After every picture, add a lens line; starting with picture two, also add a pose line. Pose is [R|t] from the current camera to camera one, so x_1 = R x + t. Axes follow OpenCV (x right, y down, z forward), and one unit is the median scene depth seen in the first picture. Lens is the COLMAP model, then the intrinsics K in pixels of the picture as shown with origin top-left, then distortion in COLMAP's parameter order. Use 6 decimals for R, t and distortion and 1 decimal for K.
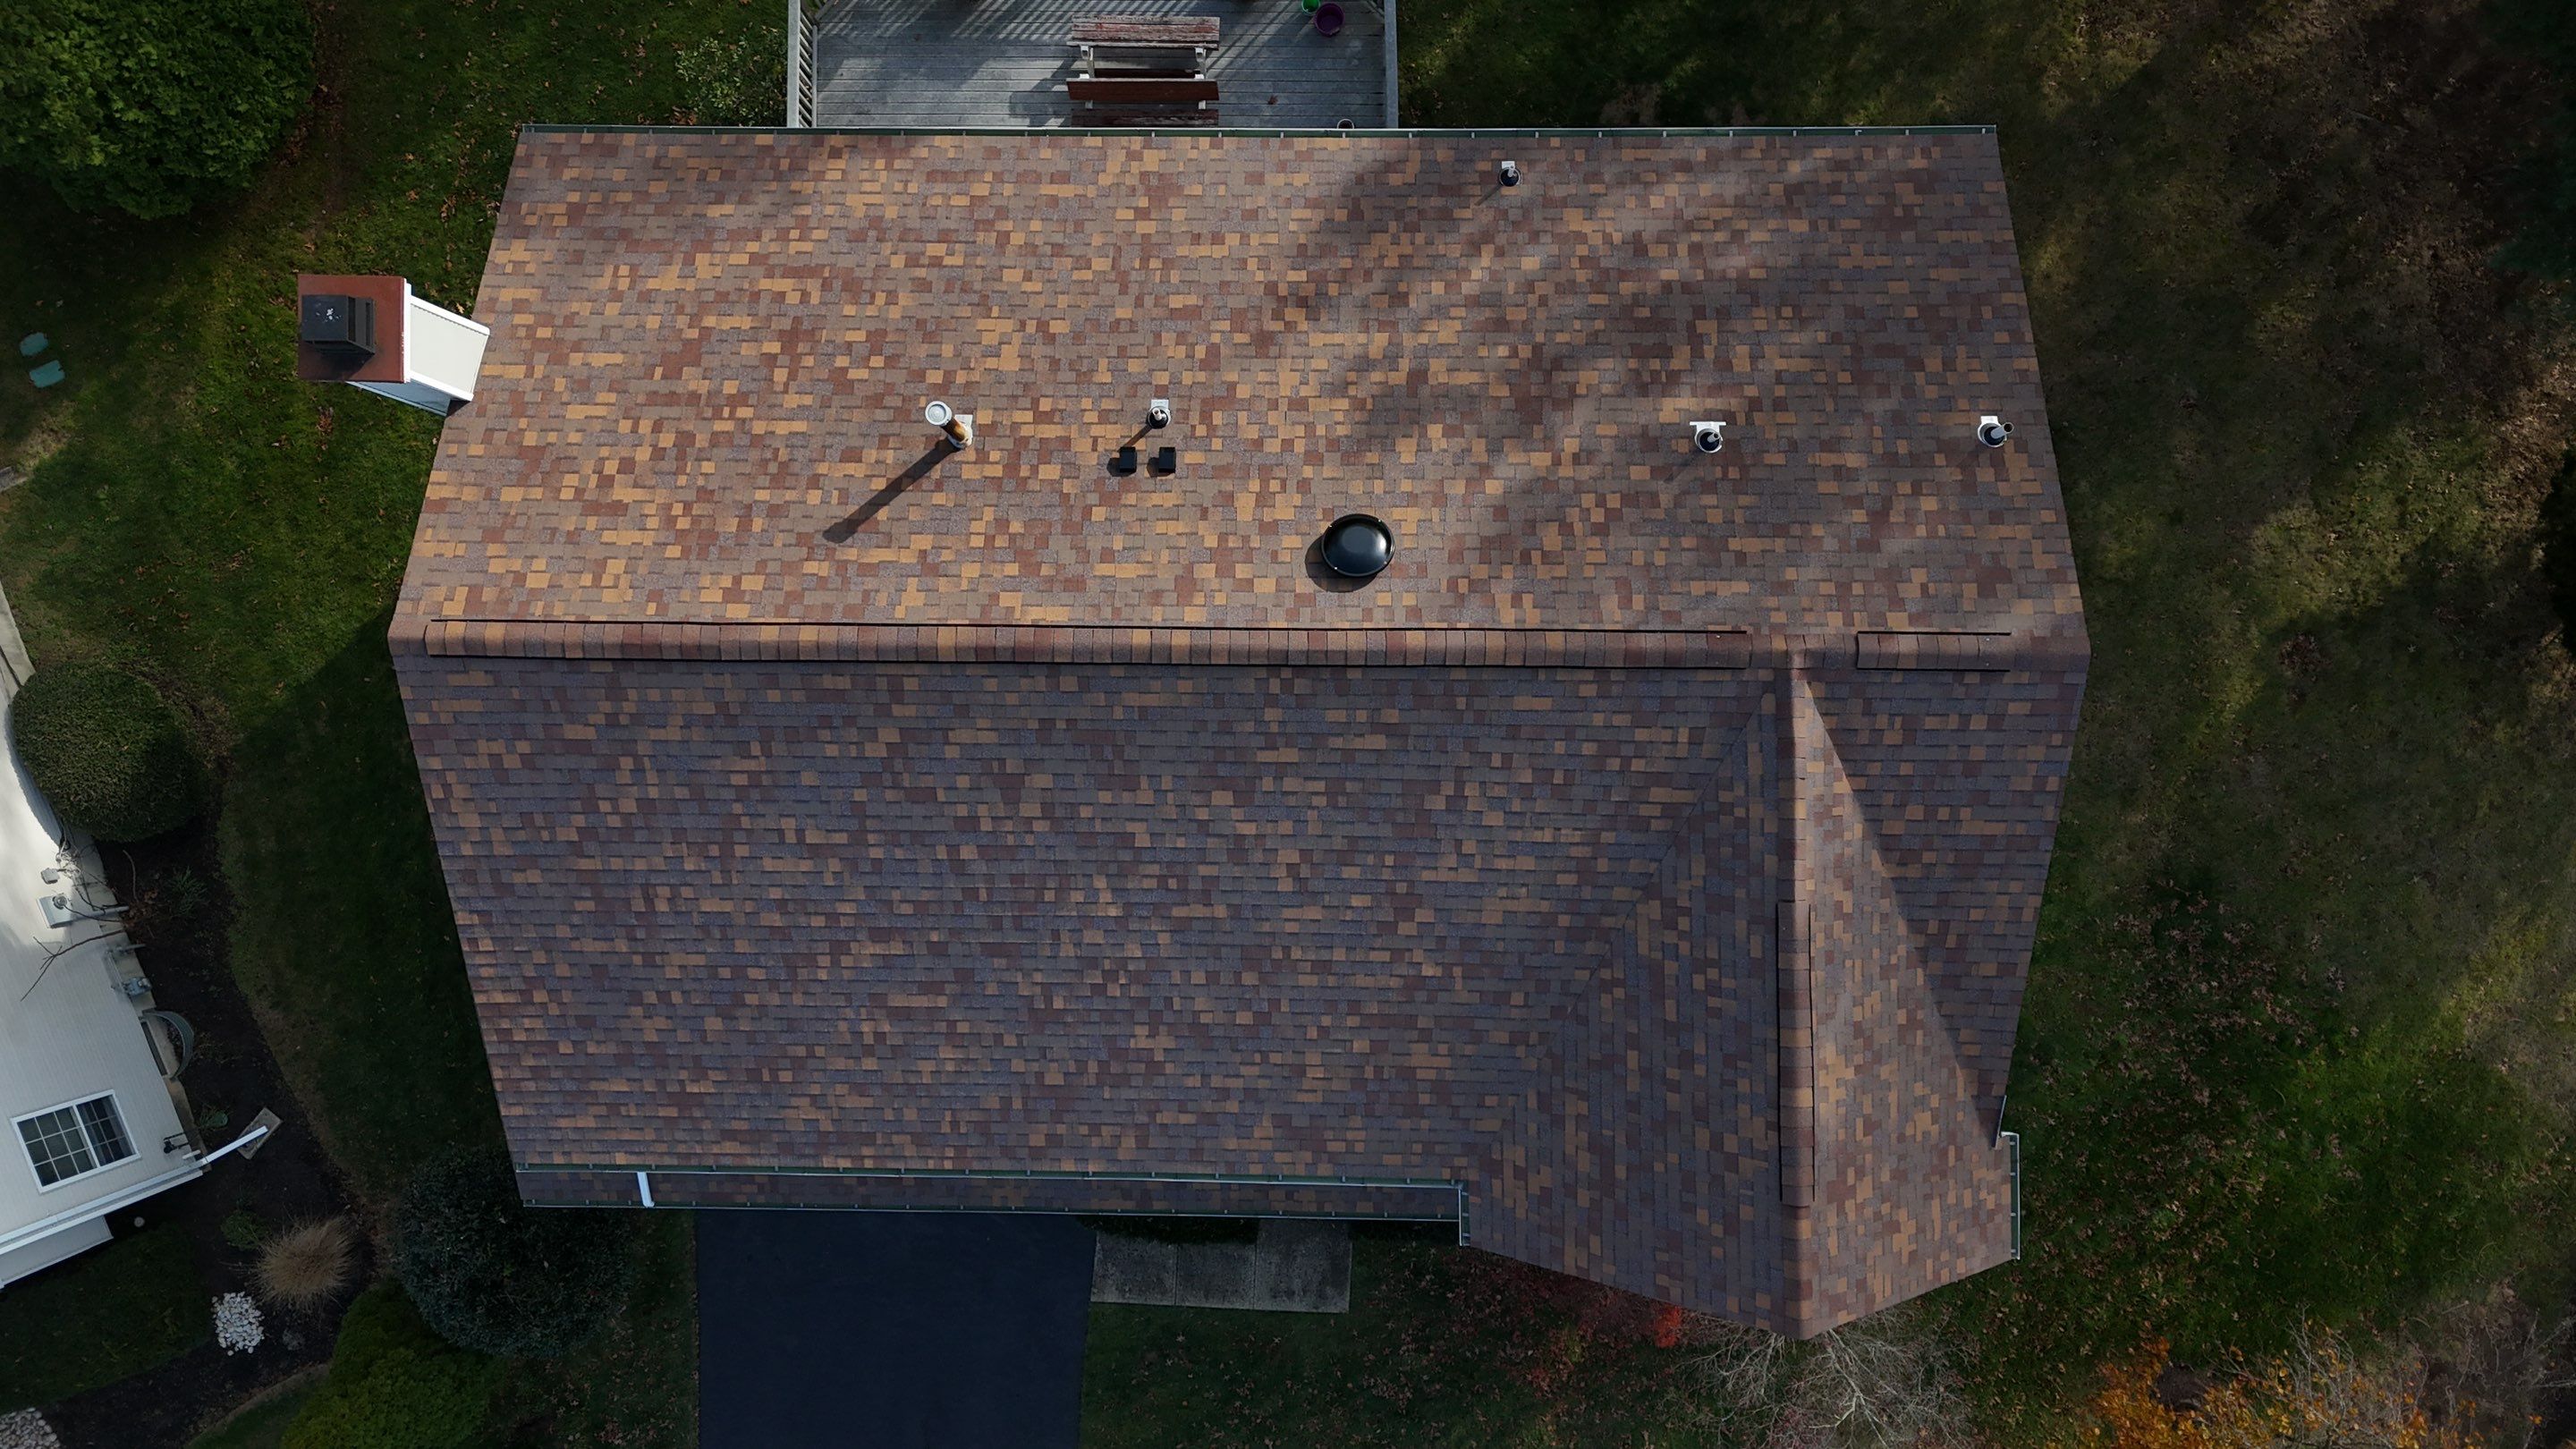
lens RADIAL K [[1934.5, 0, 1283.5], [0, 1934.5, 729.3], [0, 0, 1]] dist [-0.007687, -0.004933]
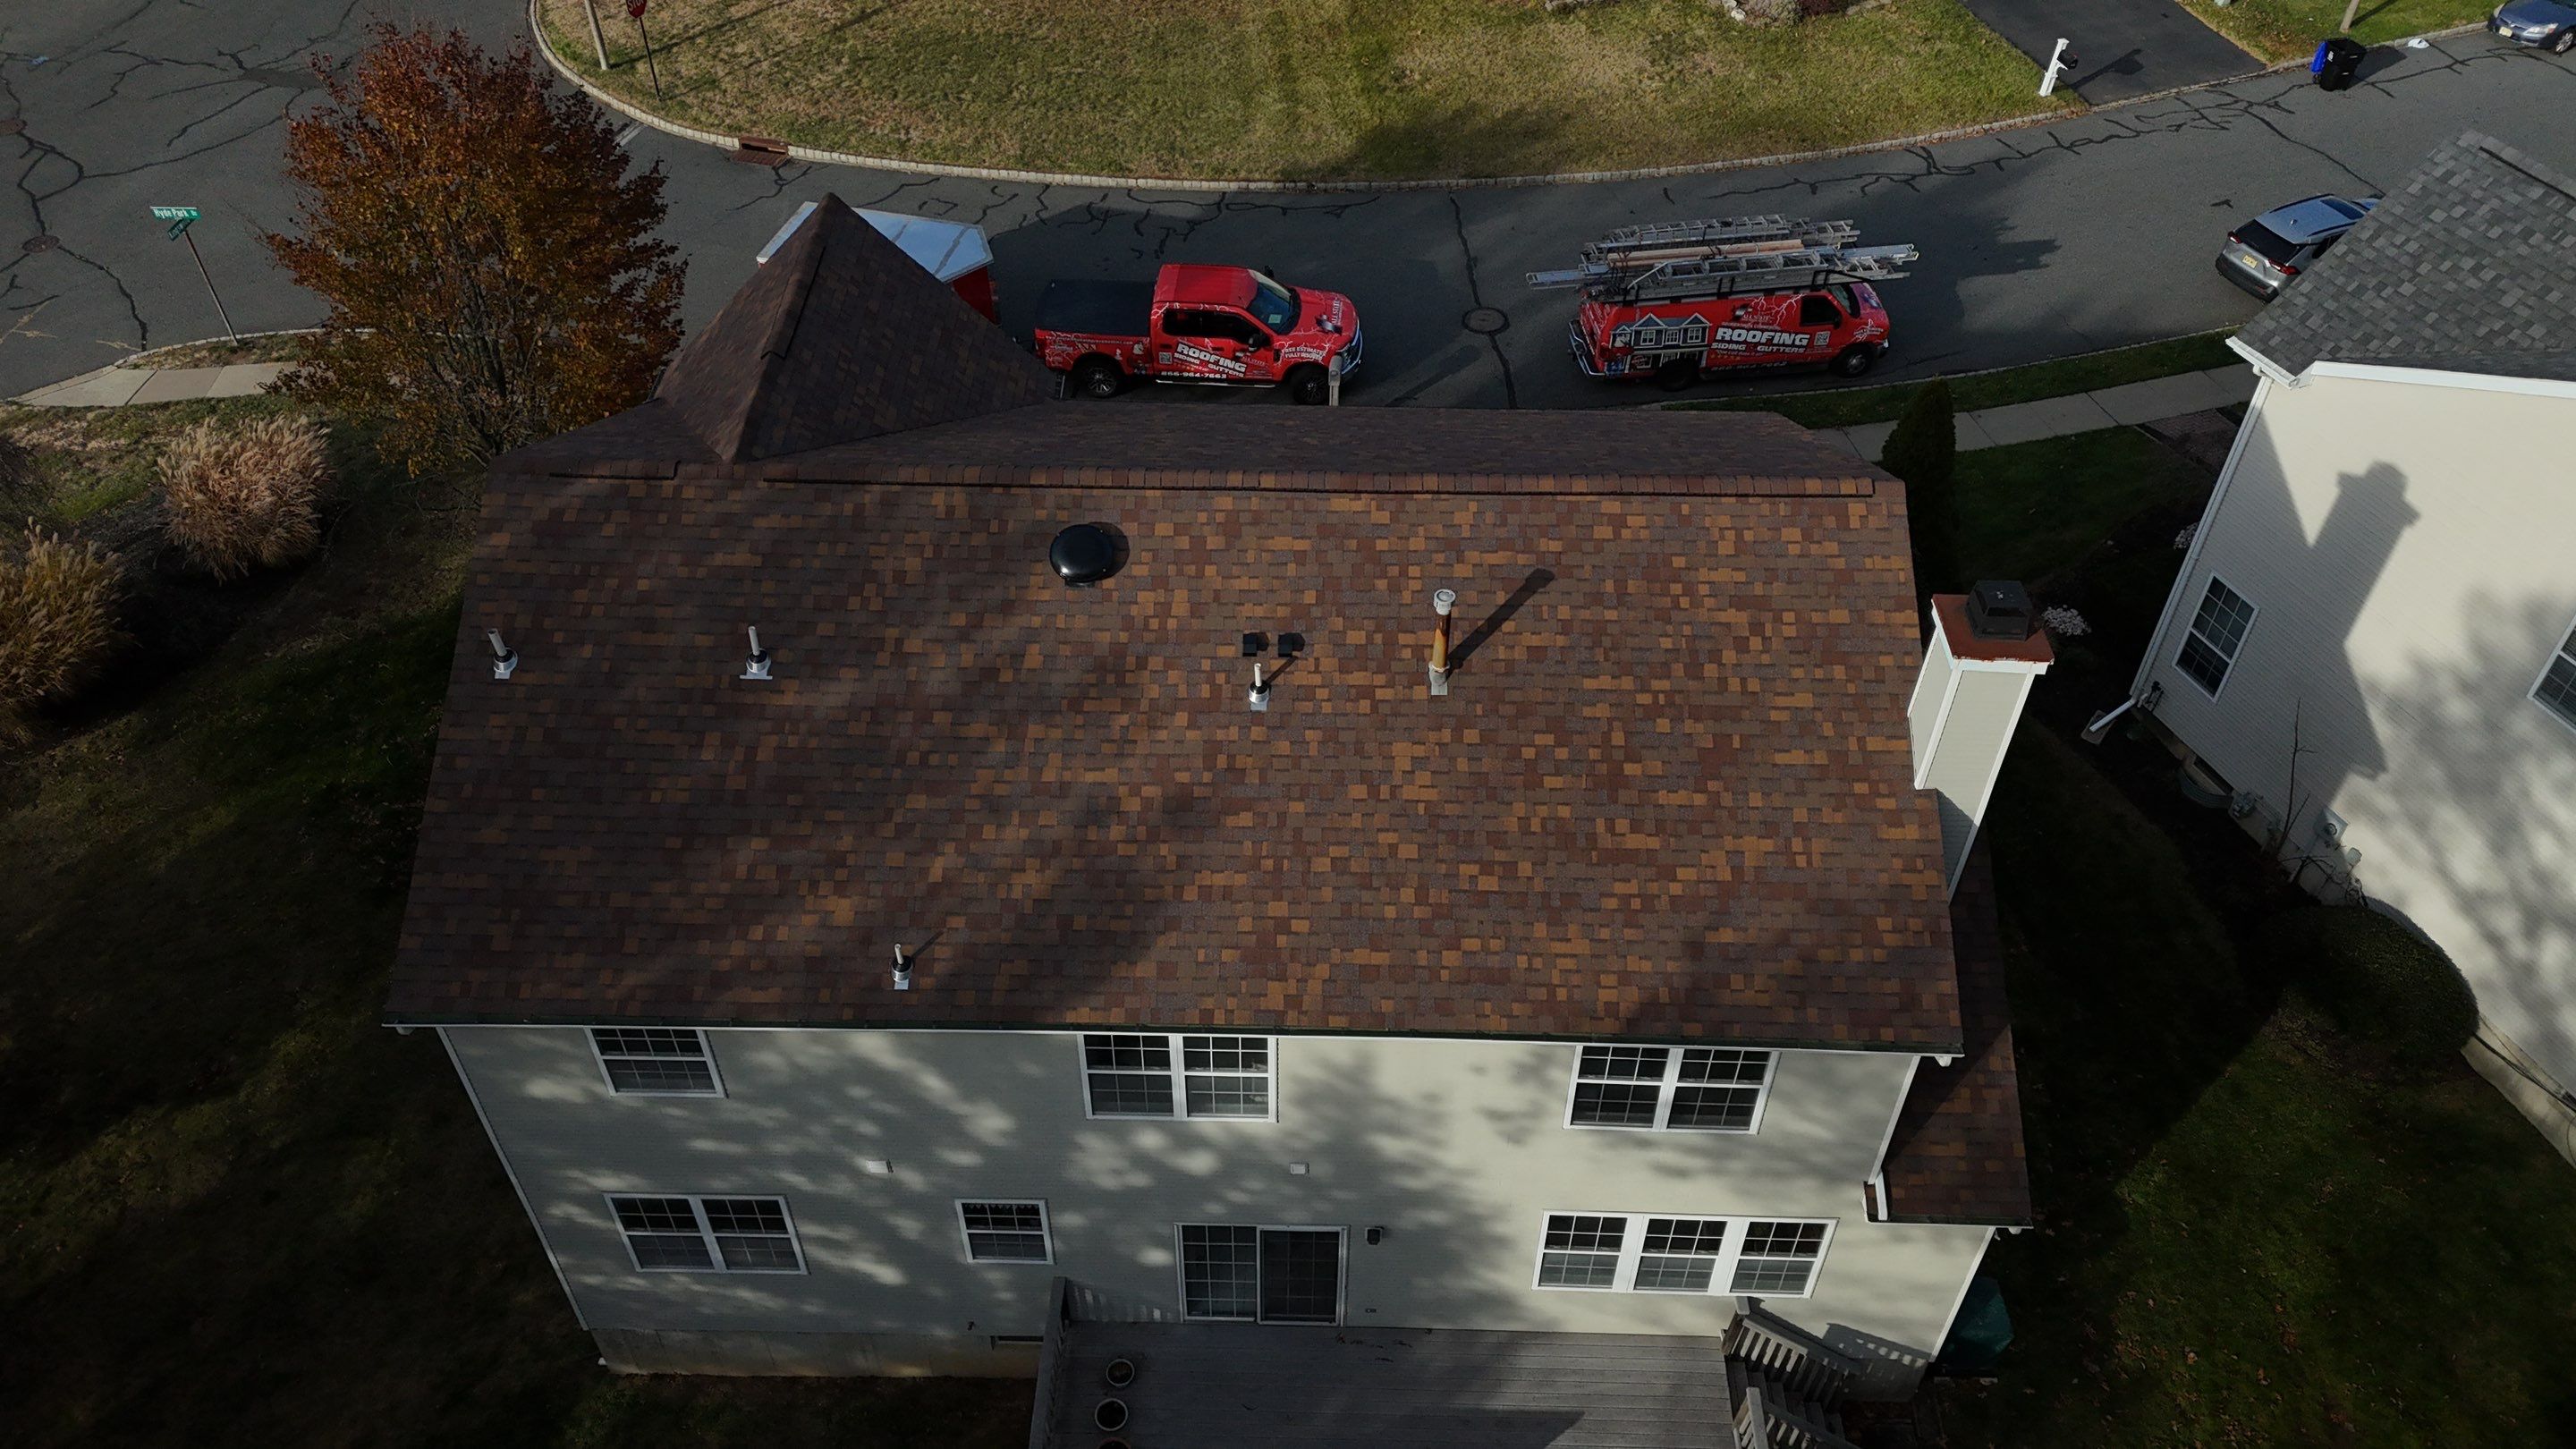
lens RADIAL K [[1934.5, 0, 1284.1], [0, 1934.5, 718.6], [0, 0, 1]] dist [-0.007687, -0.004933]
pose [[-0.999263, 0.014362, 0.035599, -0.117395], [0.016296, -0.680957, 0.732142, -0.971191], [0.034756, 0.732183, 0.680221, 0.271118]]
